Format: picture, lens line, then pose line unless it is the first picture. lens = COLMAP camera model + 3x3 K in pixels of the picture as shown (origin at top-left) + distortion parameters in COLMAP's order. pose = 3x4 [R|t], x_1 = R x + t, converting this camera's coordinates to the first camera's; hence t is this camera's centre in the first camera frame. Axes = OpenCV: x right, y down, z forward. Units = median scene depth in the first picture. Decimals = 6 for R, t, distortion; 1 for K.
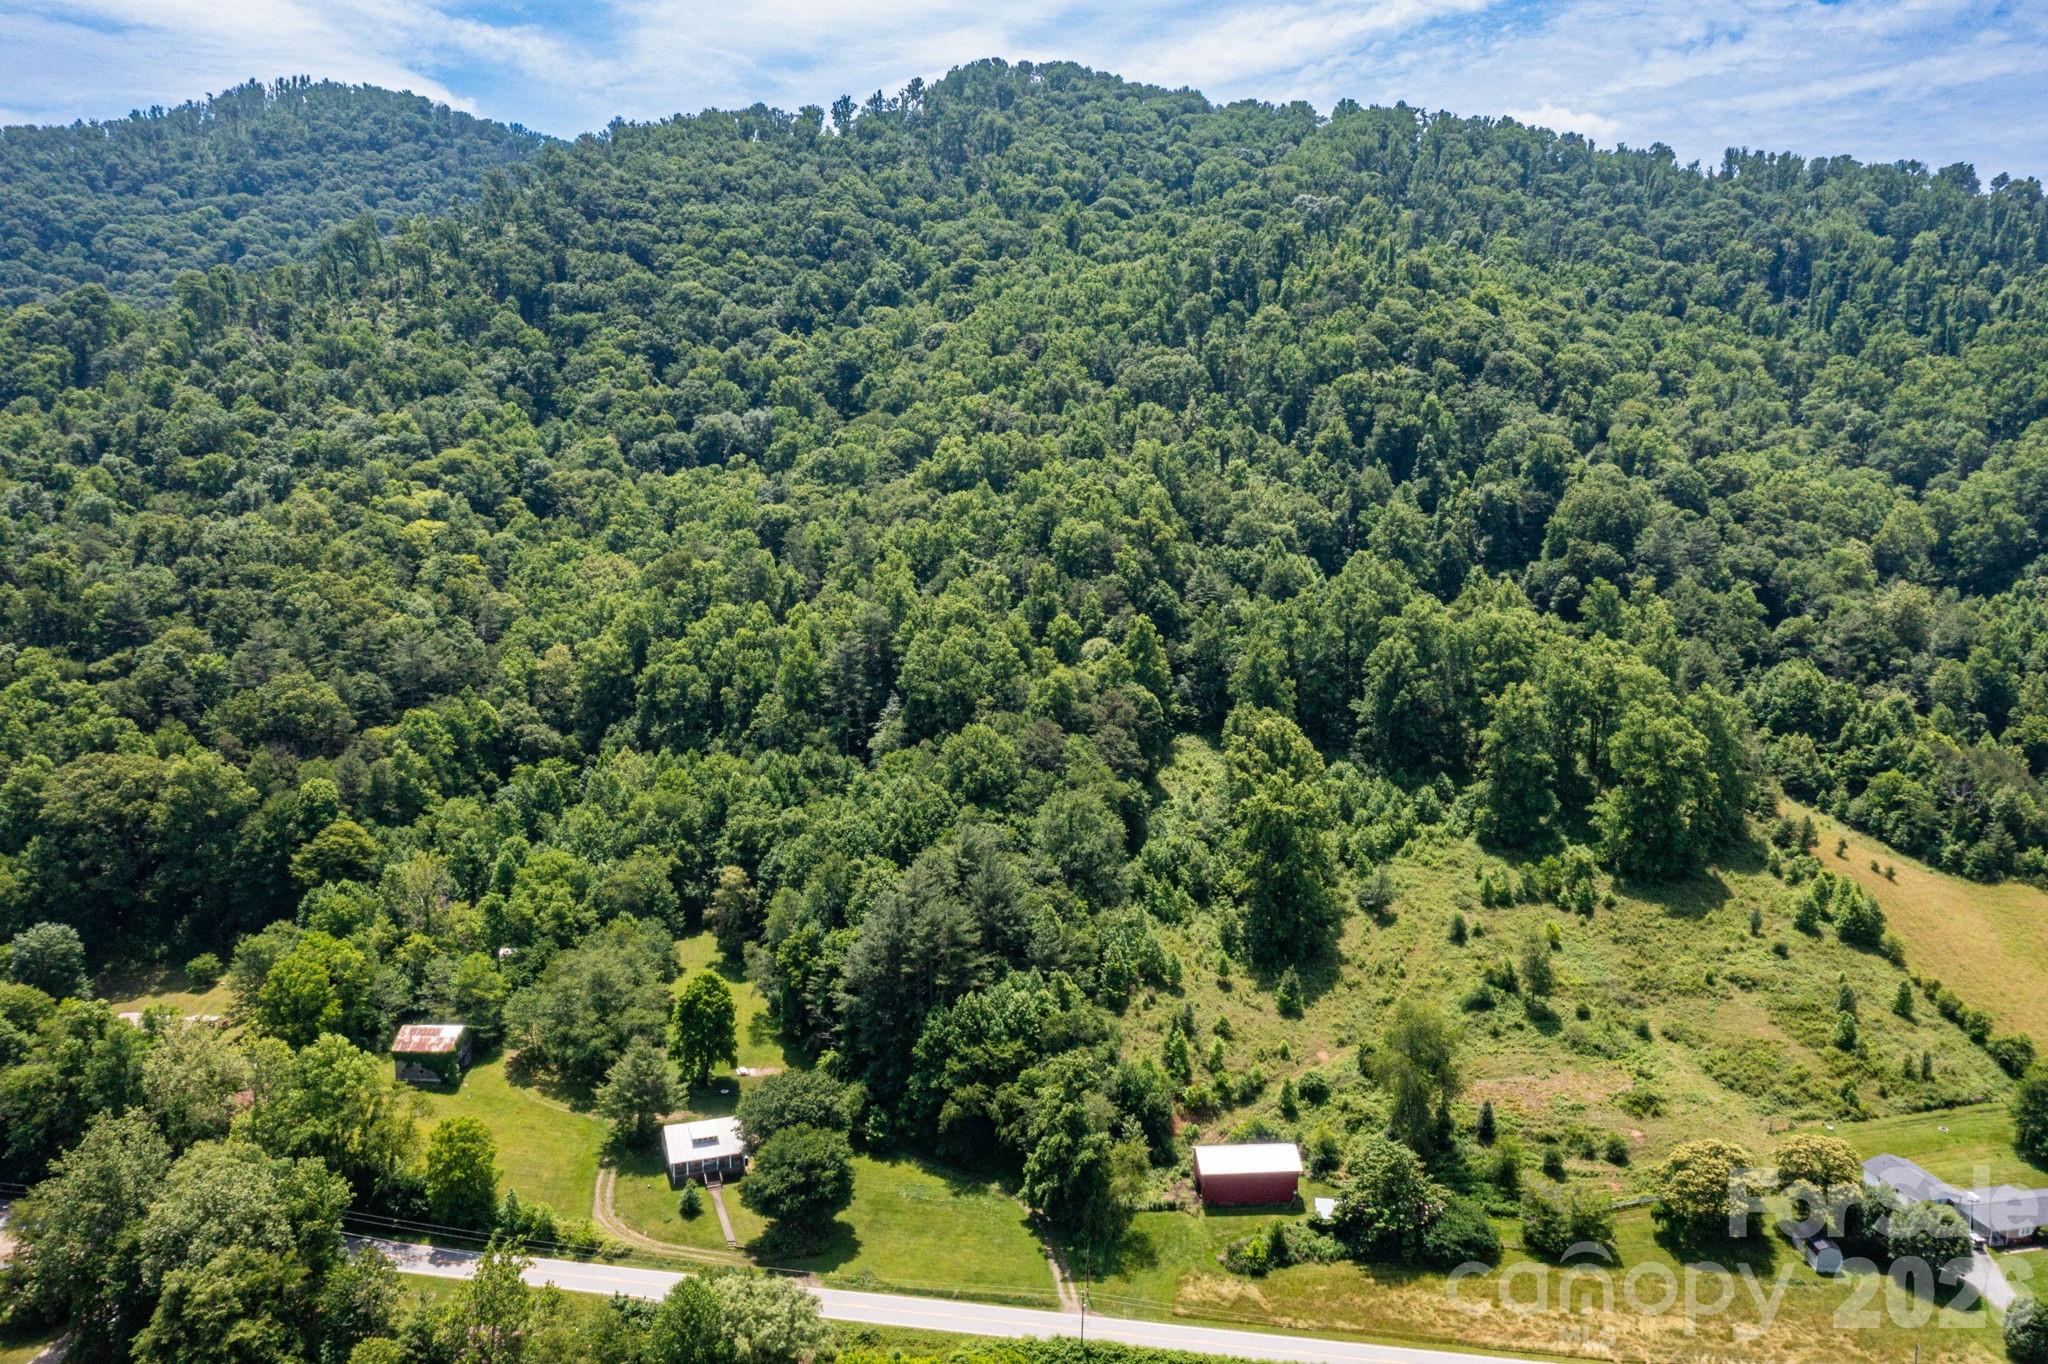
lens RADIAL K [[1666.2, 0, 1024.0], [0, 1666.2, 682.0], [0, 0, 1]] dist [-0.023739, -0.006585]
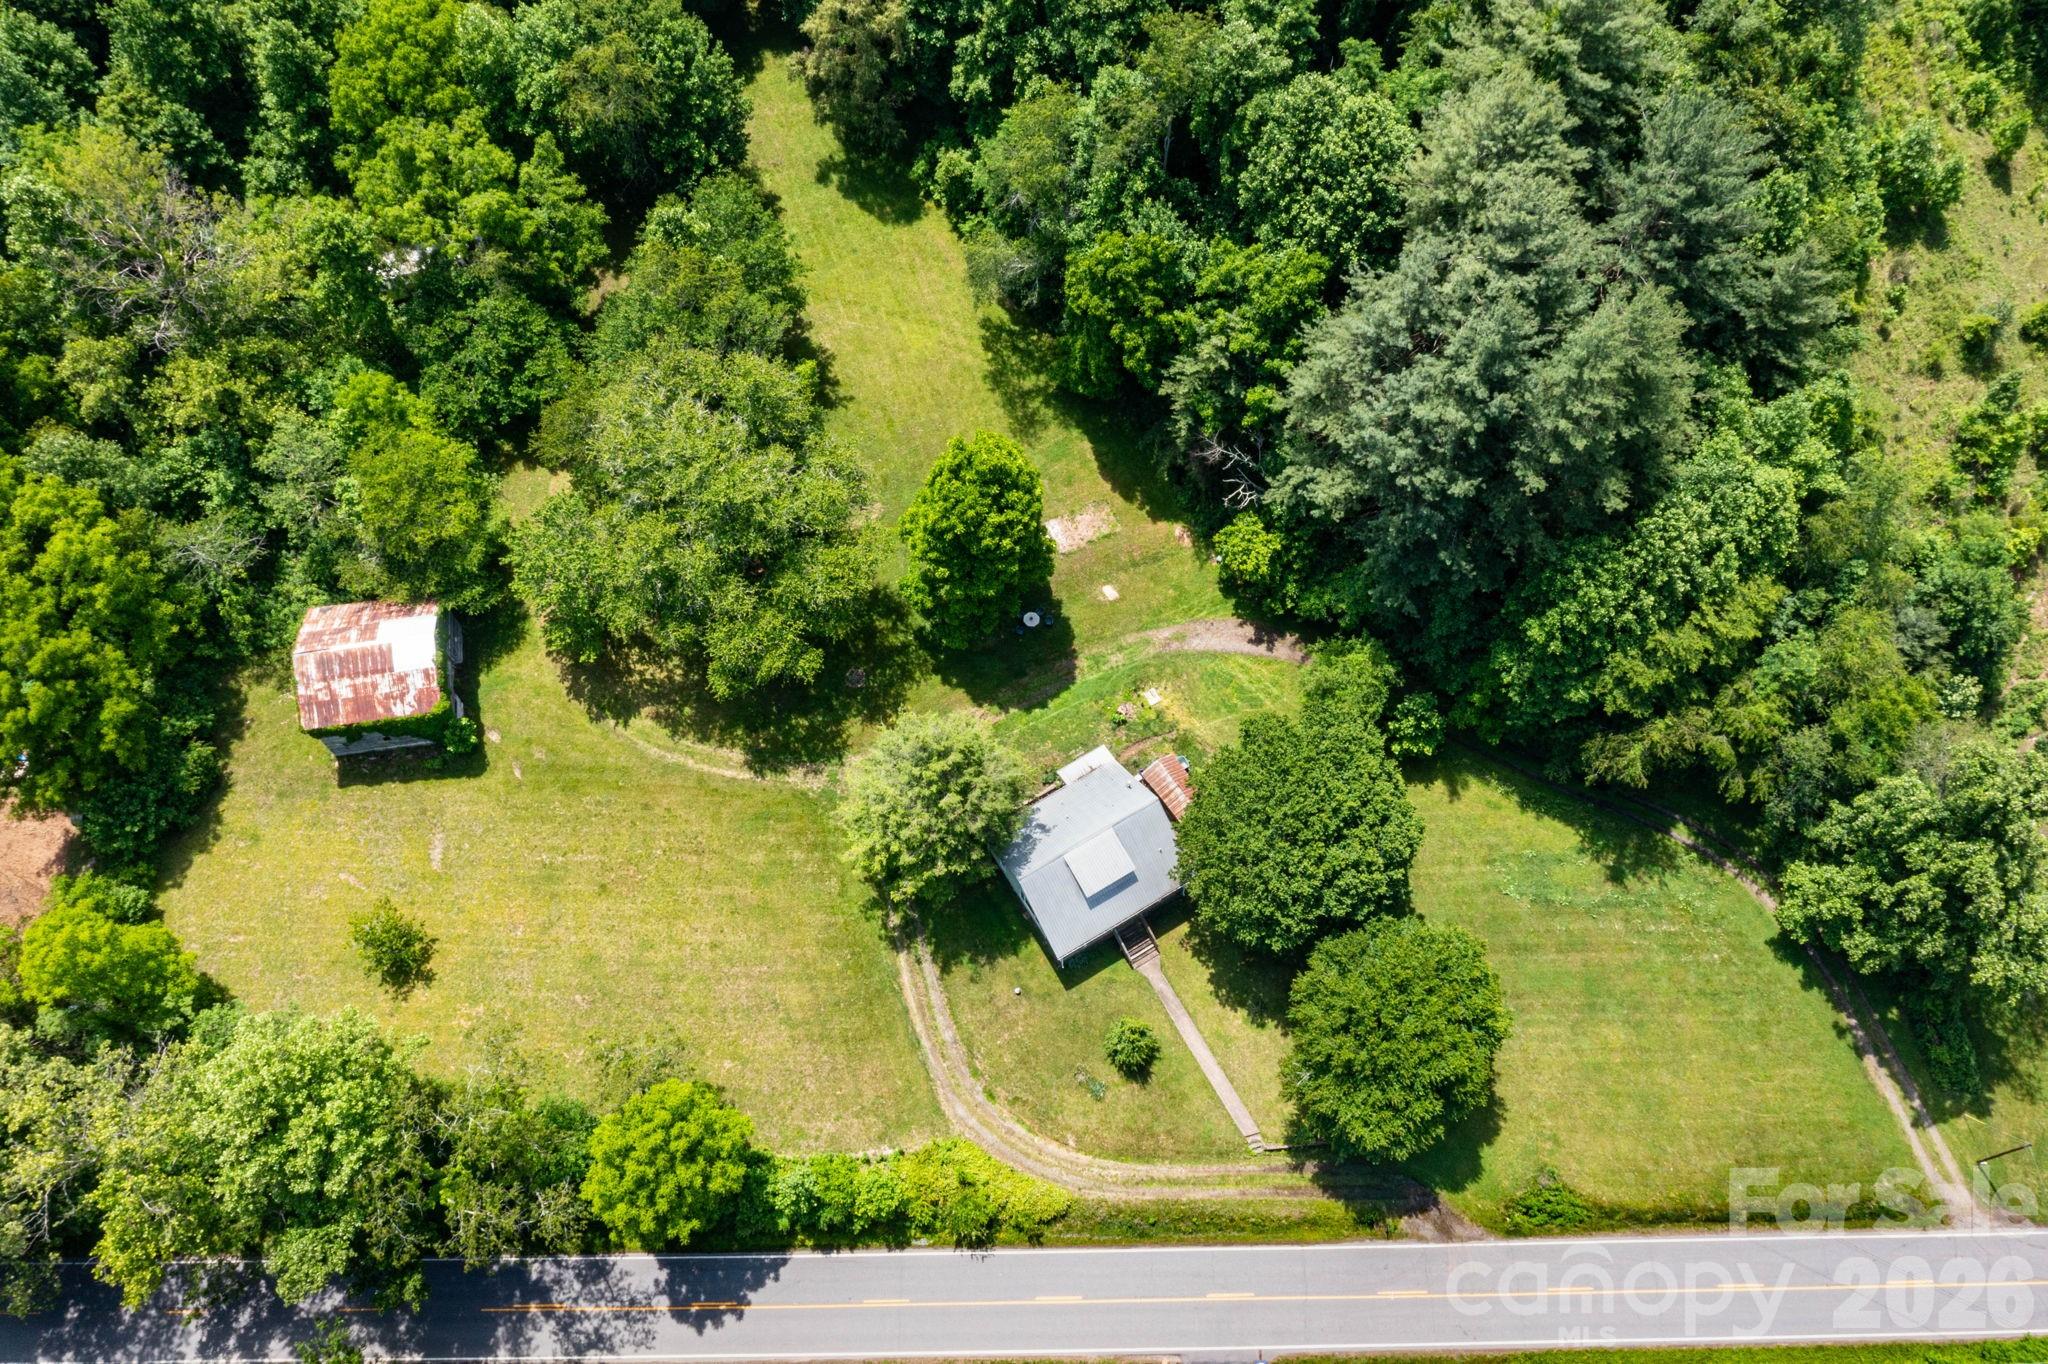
lens RADIAL K [[1666.2, 0, 1024.0], [0, 1666.2, 682.0], [0, 0, 1]] dist [-0.023739, -0.006585]
pose [[0.983638, -0.170475, 0.058262, -0.230551], [0.055923, 0.596348, 0.800776, -0.135237], [-0.171257, -0.784415, 0.596124, 0.759597]]
